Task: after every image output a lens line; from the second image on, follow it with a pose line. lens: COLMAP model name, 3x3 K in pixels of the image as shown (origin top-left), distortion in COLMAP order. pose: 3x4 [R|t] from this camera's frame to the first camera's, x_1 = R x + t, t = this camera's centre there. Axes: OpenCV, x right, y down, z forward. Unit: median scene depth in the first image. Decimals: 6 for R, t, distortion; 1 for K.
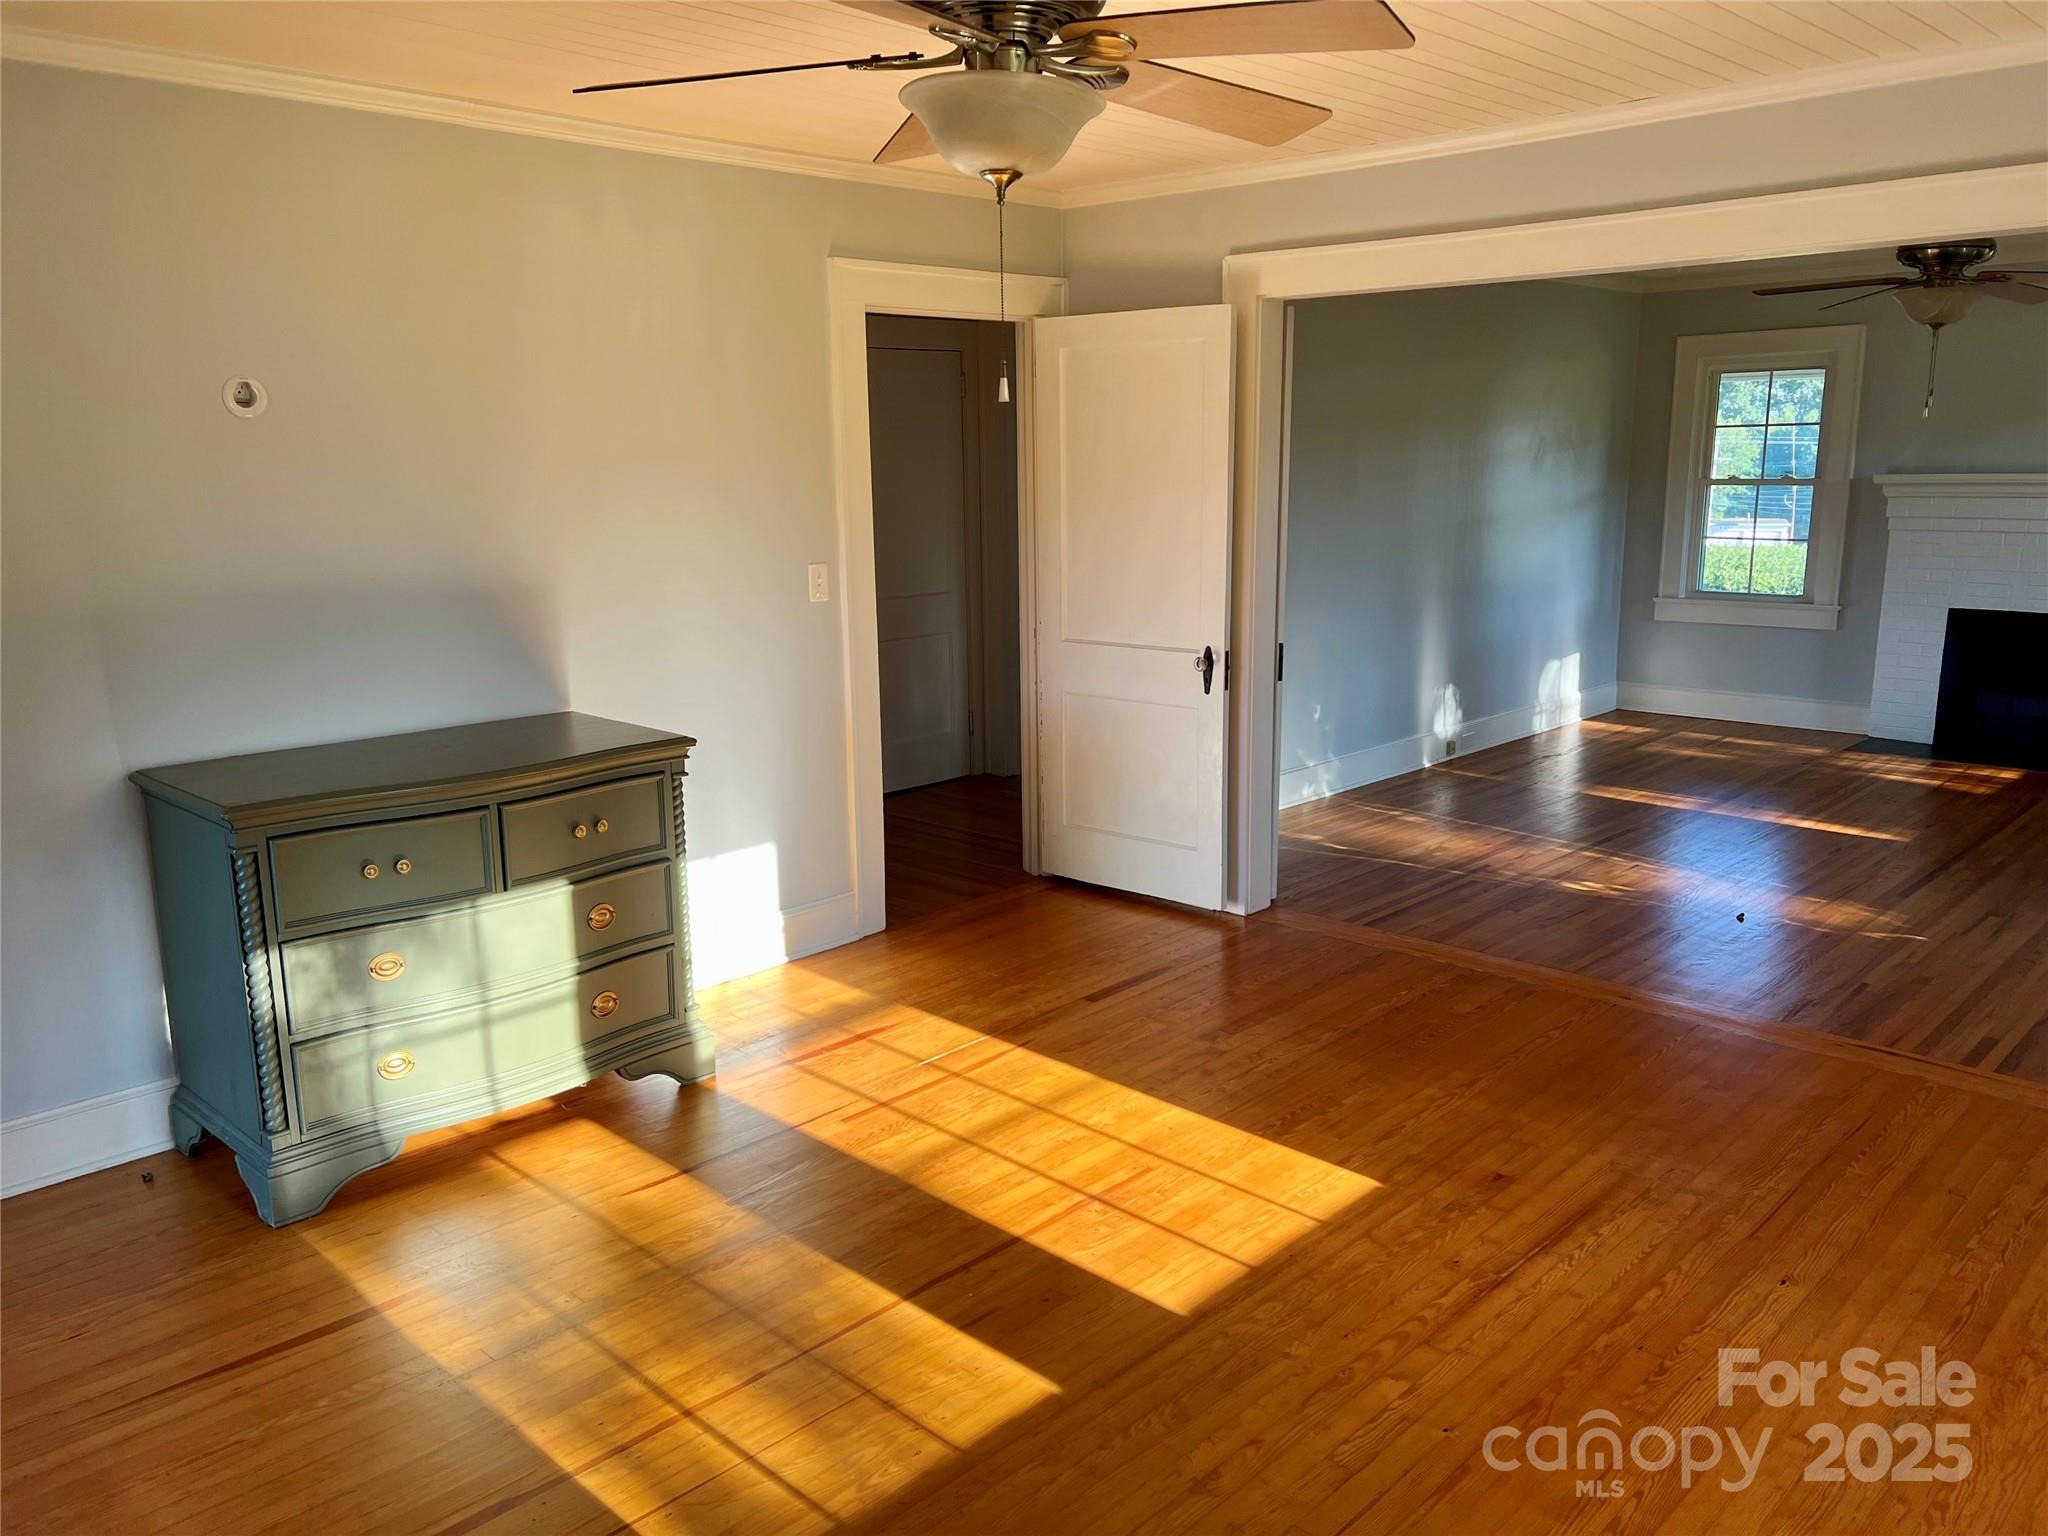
lens RADIAL K [[1528.4, 0, 1033.5], [0, 1528.4, 775.2], [0, 0, 1]] dist [0.055942, -0.062979]
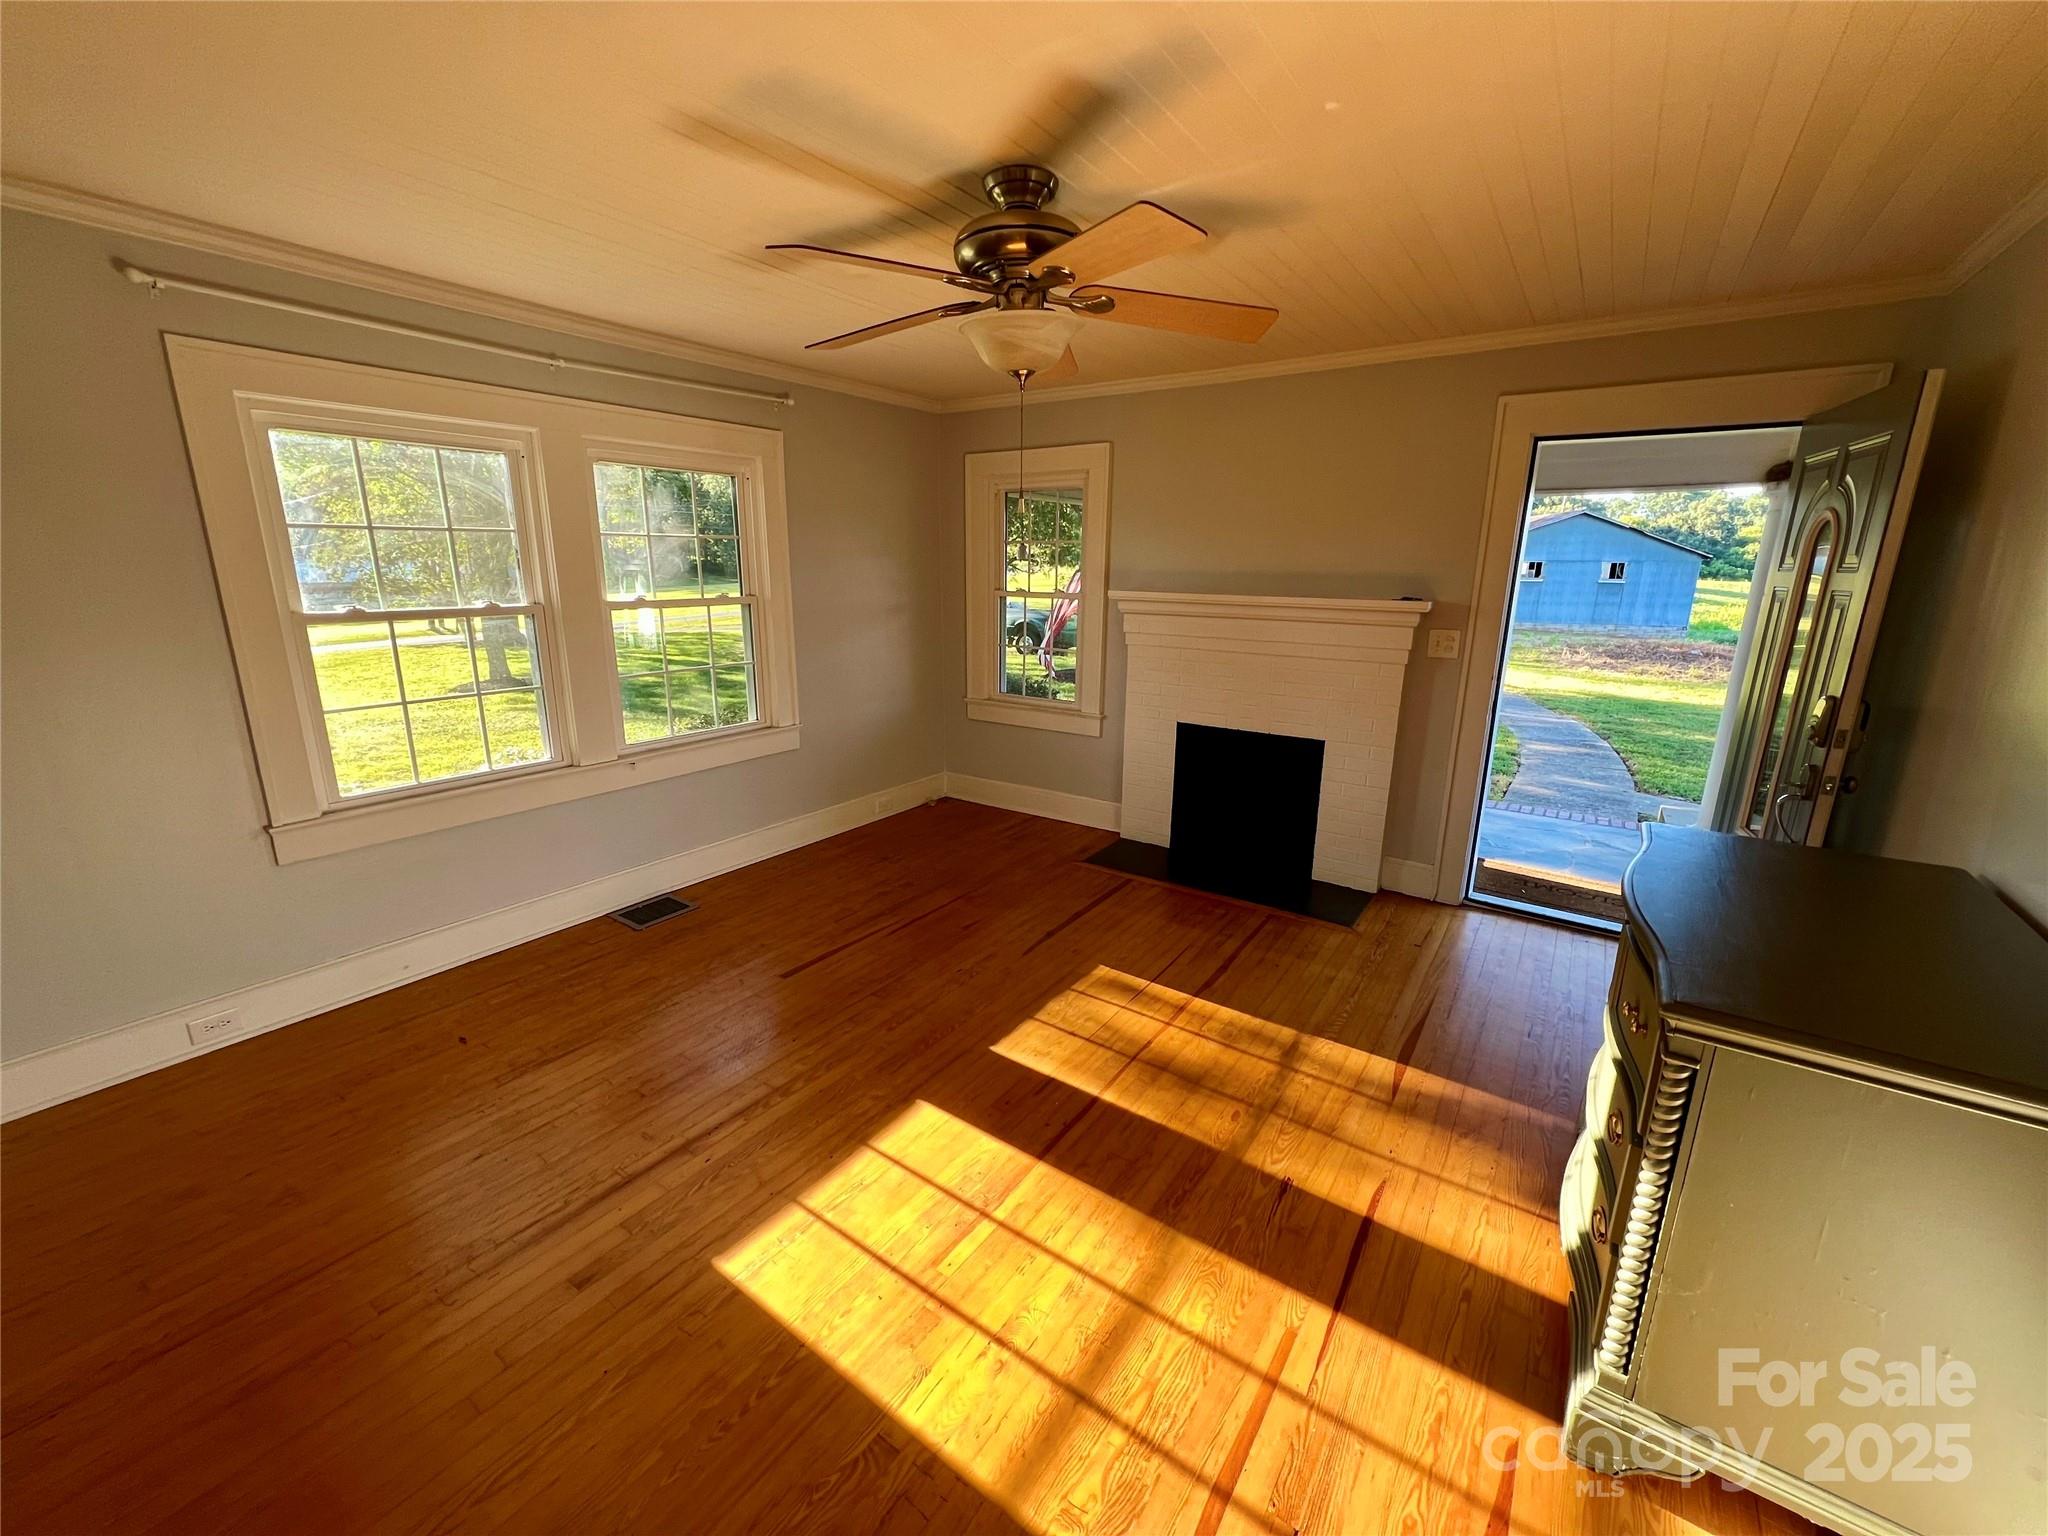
lens RADIAL K [[827.0, 0, 1022.6], [0, 827.0, 754.1], [0, 0, 1]] dist [0.001054, -0.000003]
pose [[-0.987164, 0.042728, -0.153888, 0.058376], [-0.027507, 0.903663, 0.427359, -0.182661], [0.157323, 0.426107, -0.890889, 0.886455]]
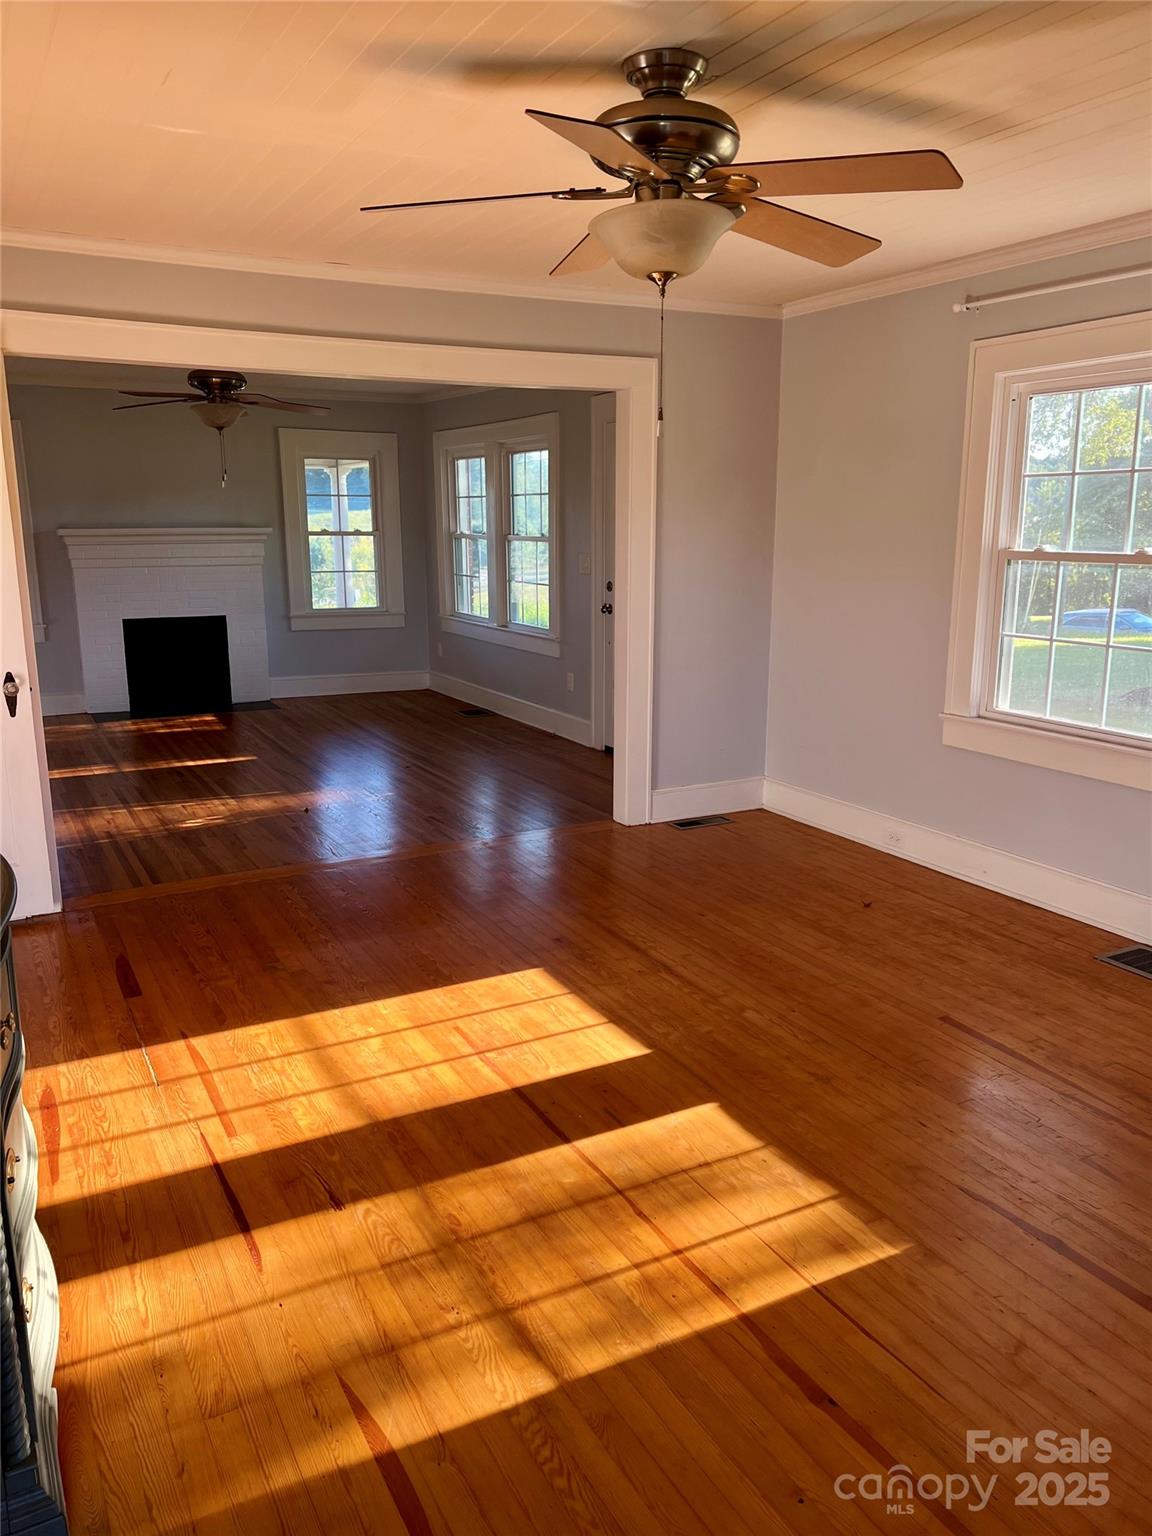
lens RADIAL K [[1146.3, 0, 583.7], [0, 1146.3, 774.9], [0, 0, 1]] dist [0.055942, -0.062979]
pose [[0.300006, -0.196206, 0.933541, -0.510733], [0.194248, 0.970680, 0.141588, -0.049558], [-0.933951, 0.138862, 0.329323, 0.353426]]
